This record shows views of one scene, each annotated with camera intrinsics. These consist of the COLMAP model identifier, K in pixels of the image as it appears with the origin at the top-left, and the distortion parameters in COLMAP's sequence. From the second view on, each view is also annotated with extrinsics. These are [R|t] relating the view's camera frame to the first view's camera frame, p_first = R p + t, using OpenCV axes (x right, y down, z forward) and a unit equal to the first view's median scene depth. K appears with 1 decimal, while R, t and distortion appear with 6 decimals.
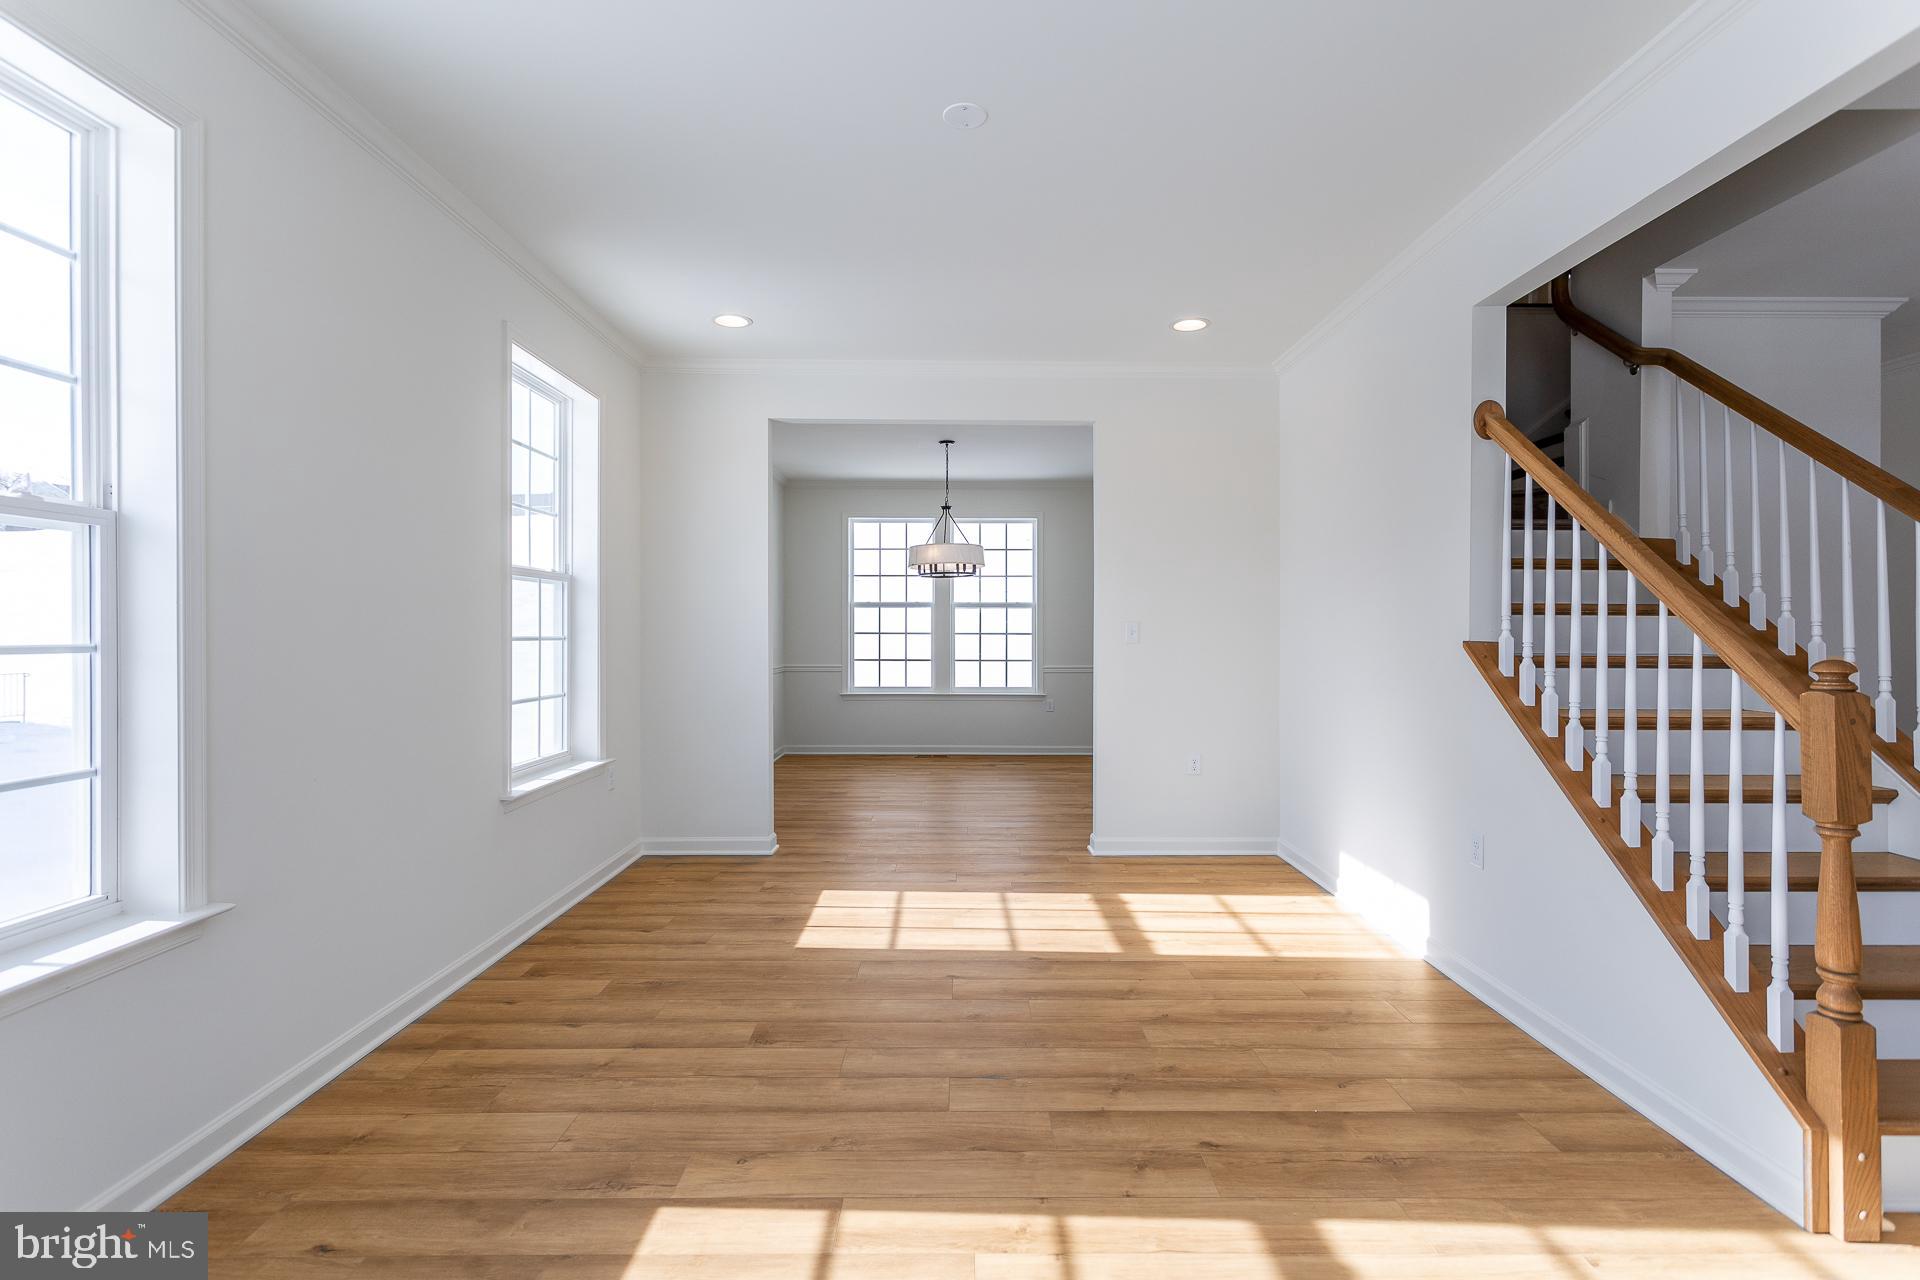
lens RADIAL K [[908.2, 0, 953.7], [0, 908.2, 633.8], [0, 0, 1]] dist [-0.000369, -0.000098]
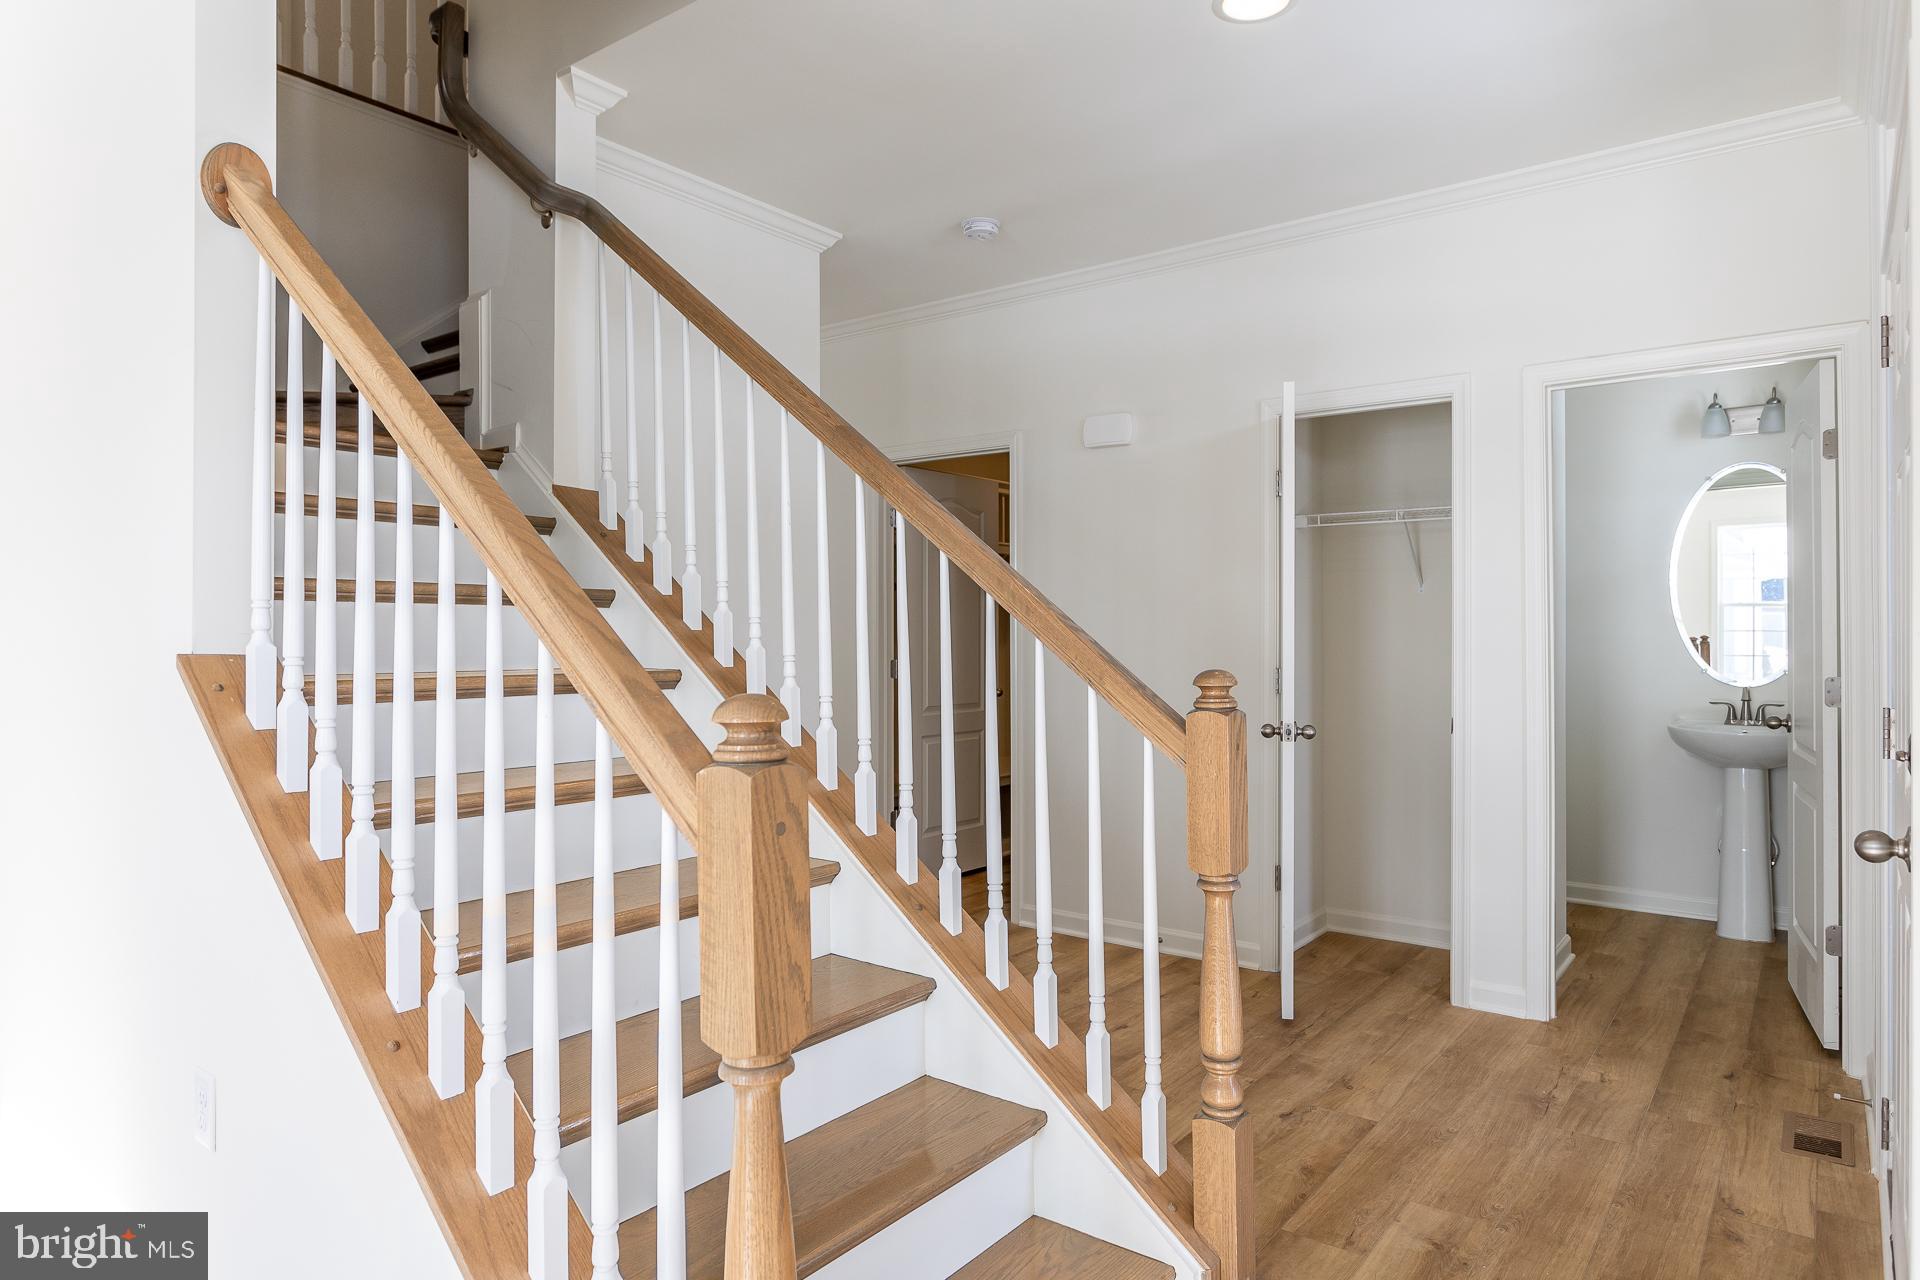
lens RADIAL K [[1146.5, 0, 957.6], [0, 1146.5, 630.6], [0, 0, 1]] dist [-0.003093, -0.000160]
pose [[0.609637, -0.001003, 0.792680, 0.347400], [0.003548, 0.999993, -0.001463, -0.001392], [-0.792673, 0.003704, 0.609636, 0.341369]]
